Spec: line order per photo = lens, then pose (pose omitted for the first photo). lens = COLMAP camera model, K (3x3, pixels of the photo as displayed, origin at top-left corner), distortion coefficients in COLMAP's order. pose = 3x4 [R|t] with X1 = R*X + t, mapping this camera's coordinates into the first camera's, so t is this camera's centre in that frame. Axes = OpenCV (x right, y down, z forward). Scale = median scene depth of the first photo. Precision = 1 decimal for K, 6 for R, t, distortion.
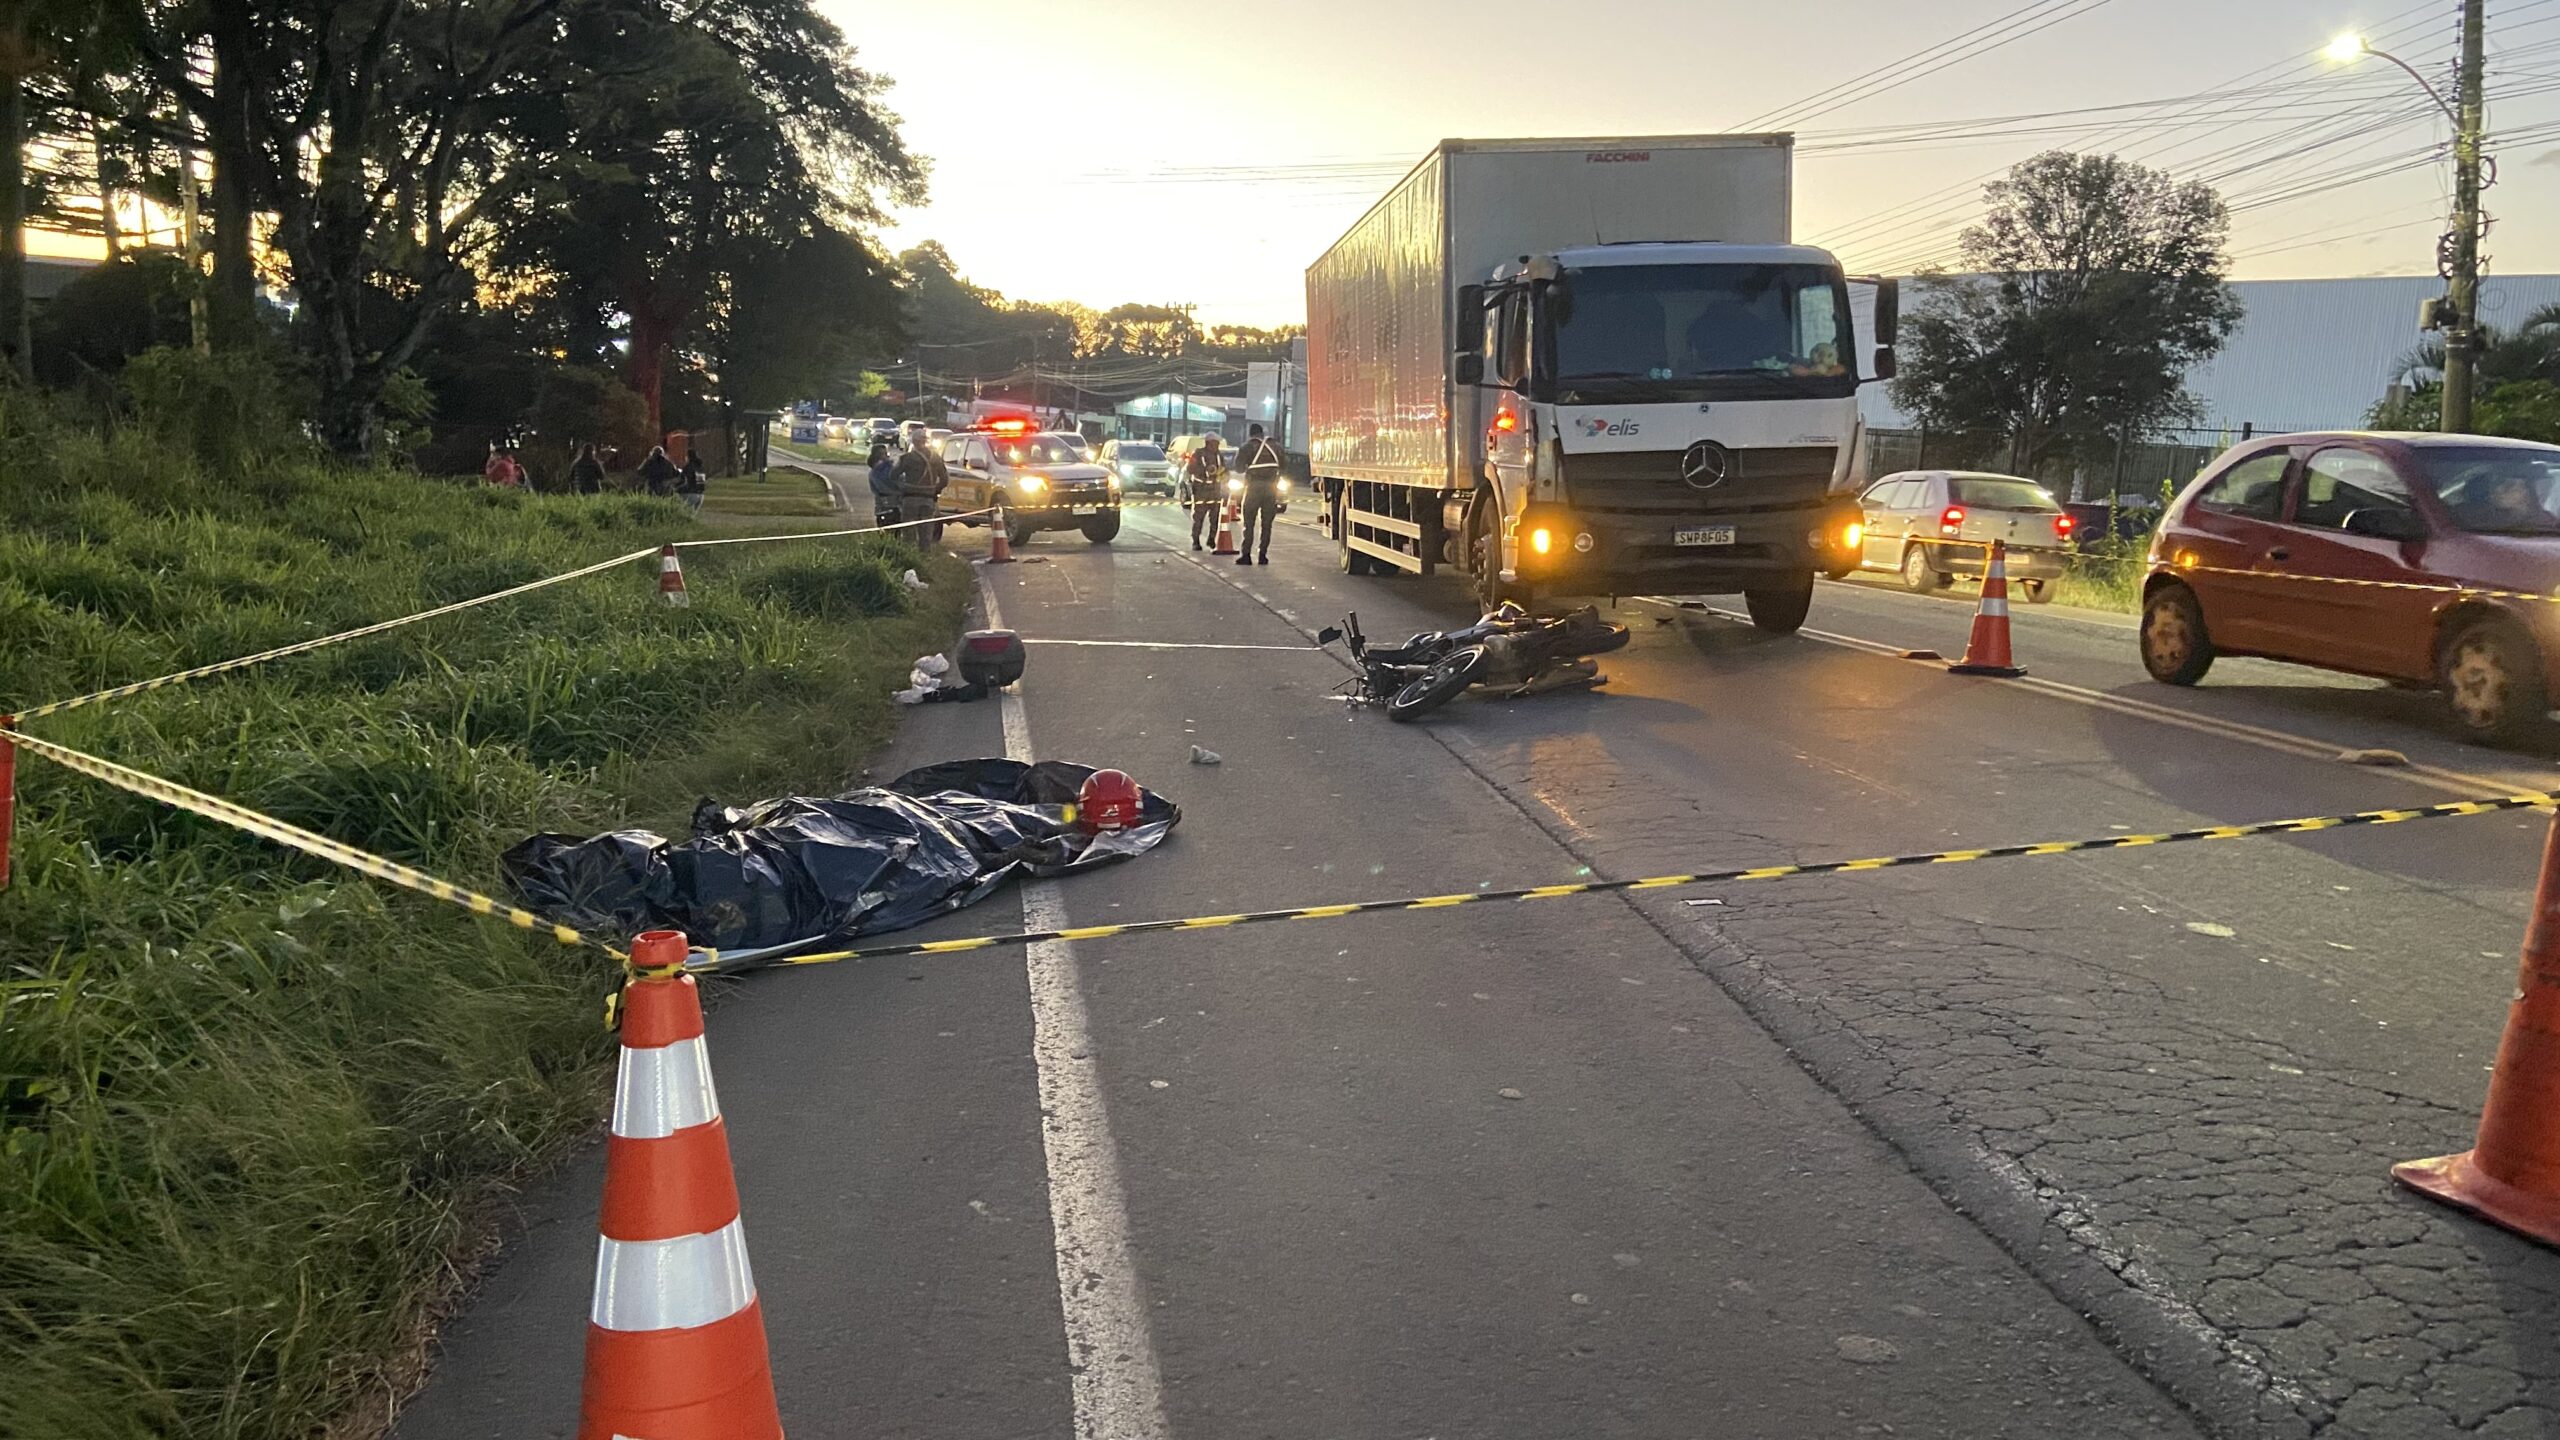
lens RADIAL K [[1855.0, 0, 1283.2], [0, 1855.0, 665.3], [0, 0, 1]] dist [0.130783, -0.168909]
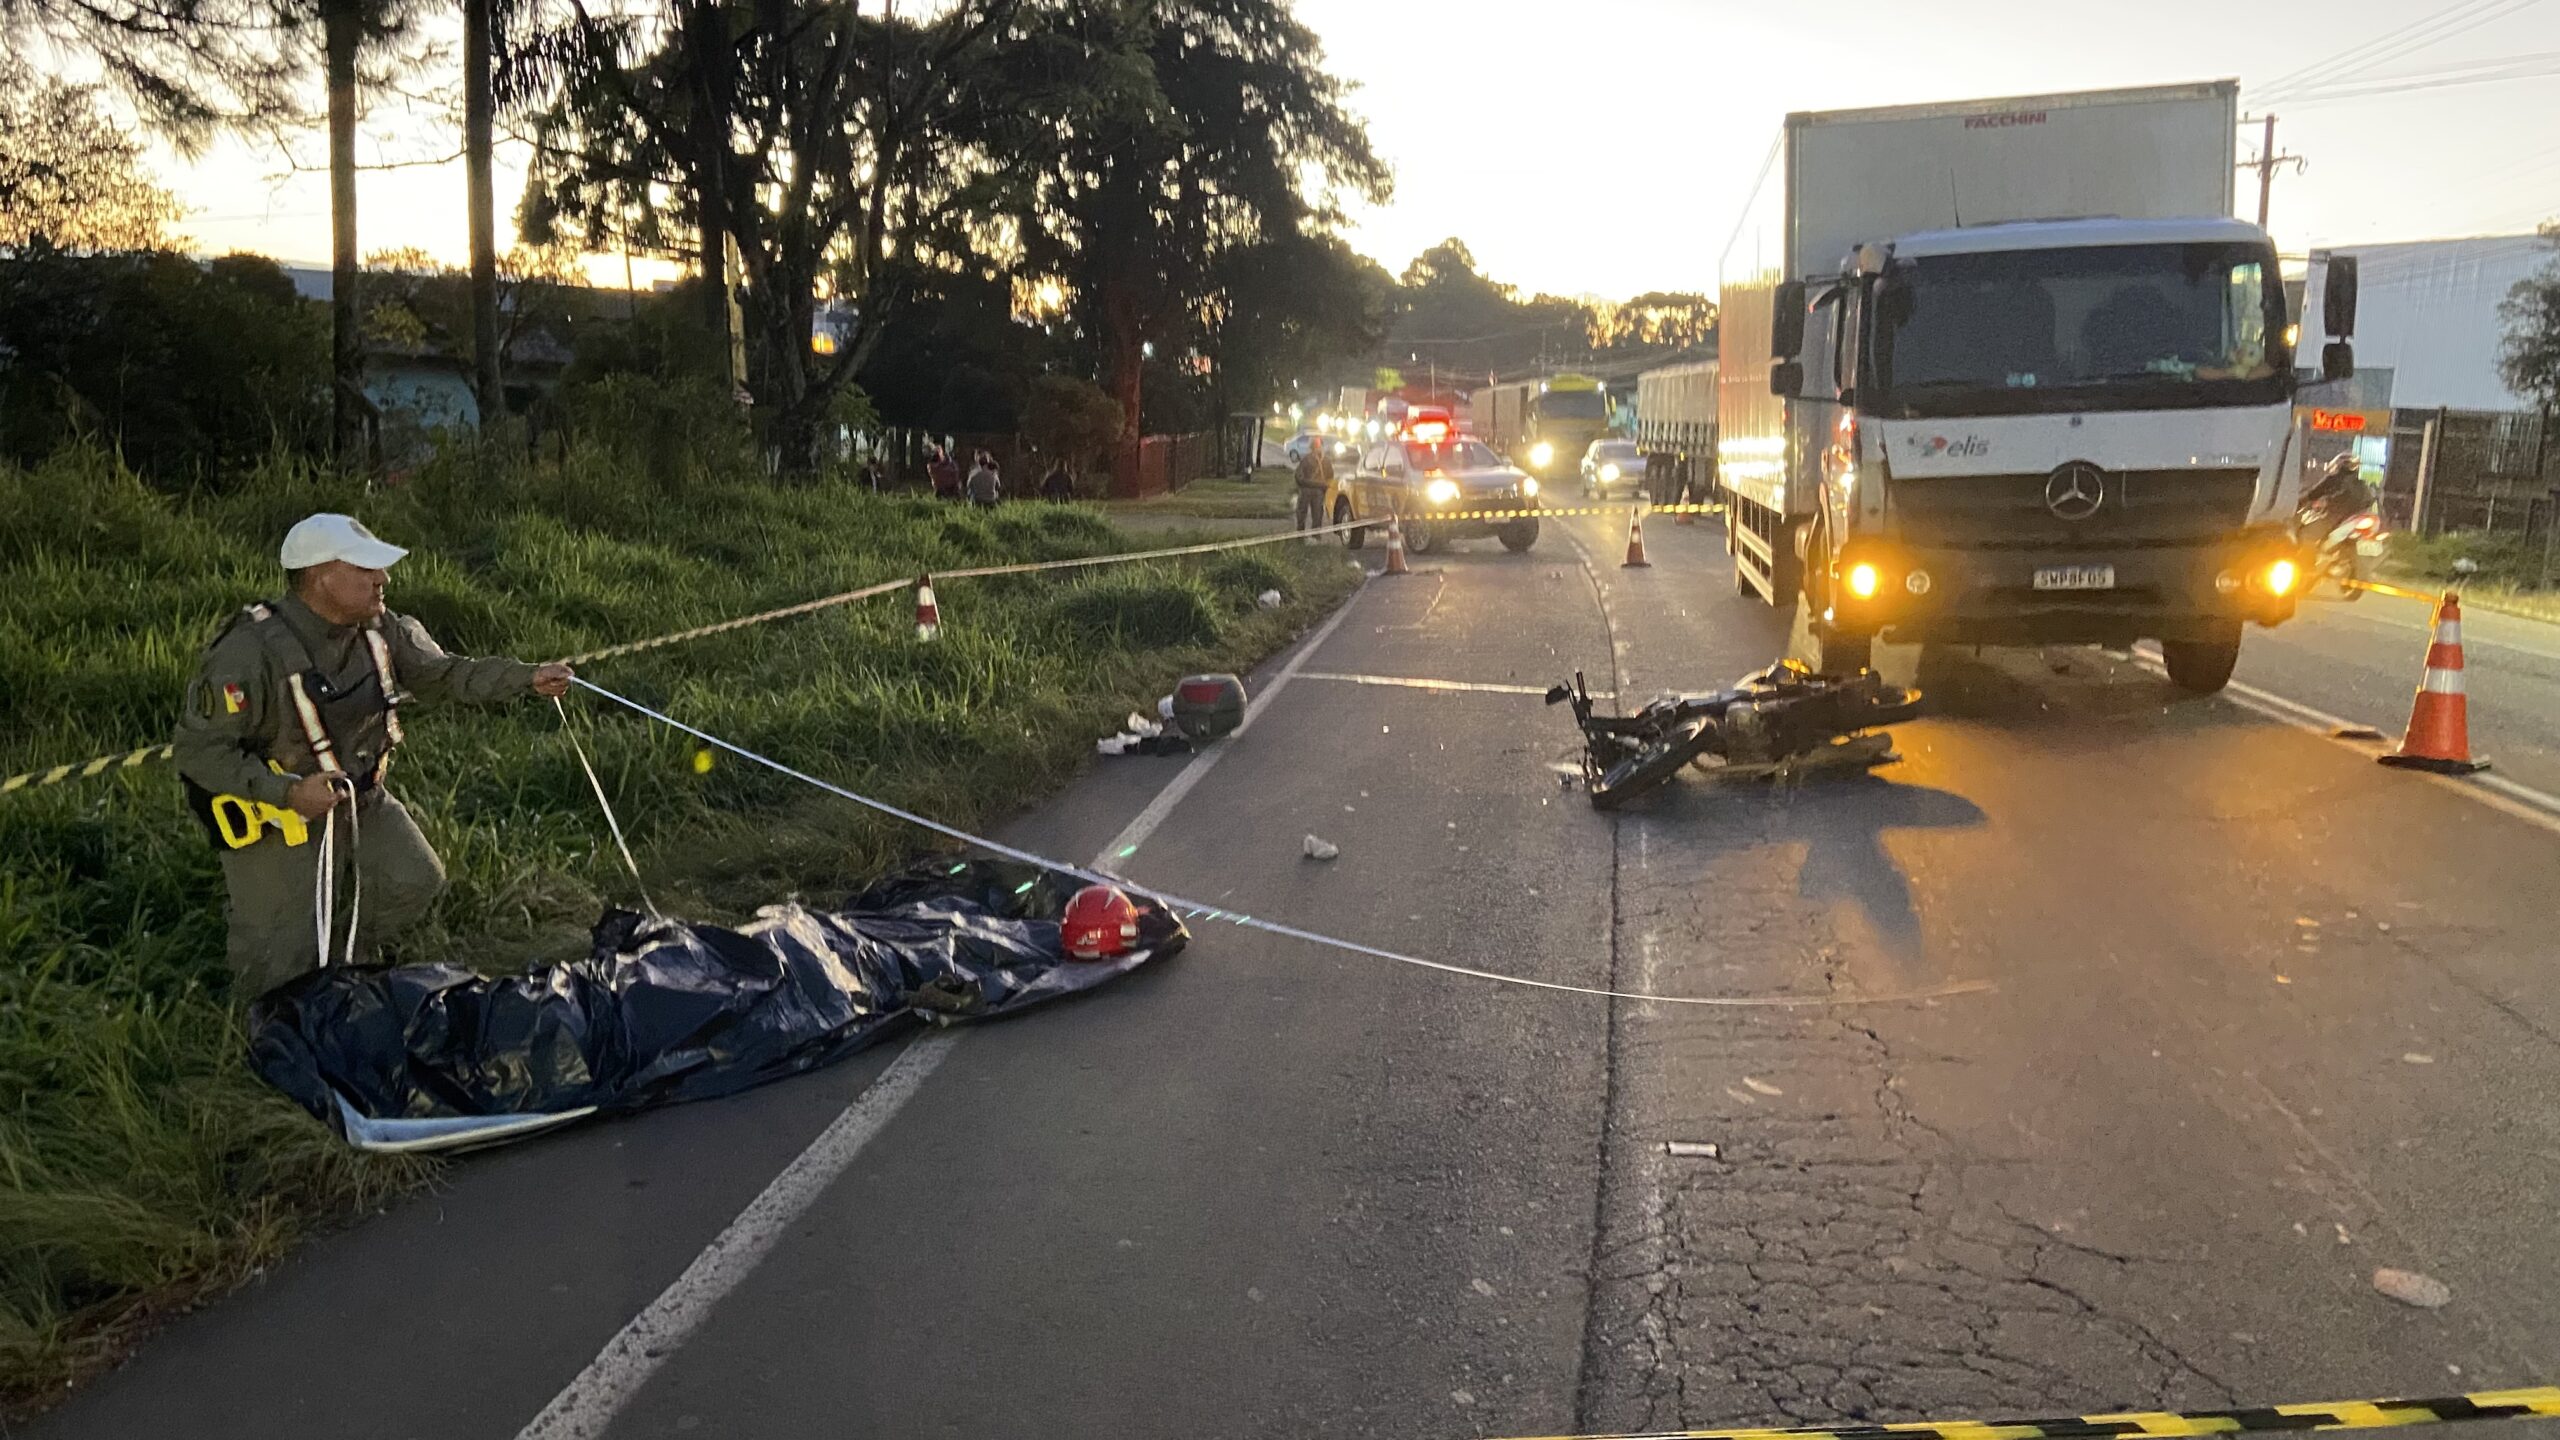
lens RADIAL K [[1855.0, 0, 1283.2], [0, 1855.0, 665.3], [0, 0, 1]] dist [0.130783, -0.168909]
pose [[0.962515, 0.024025, -0.270163, 0.101660], [-0.022794, 0.999711, 0.007693, -0.025303], [0.270270, -0.001247, 0.962784, 0.093761]]
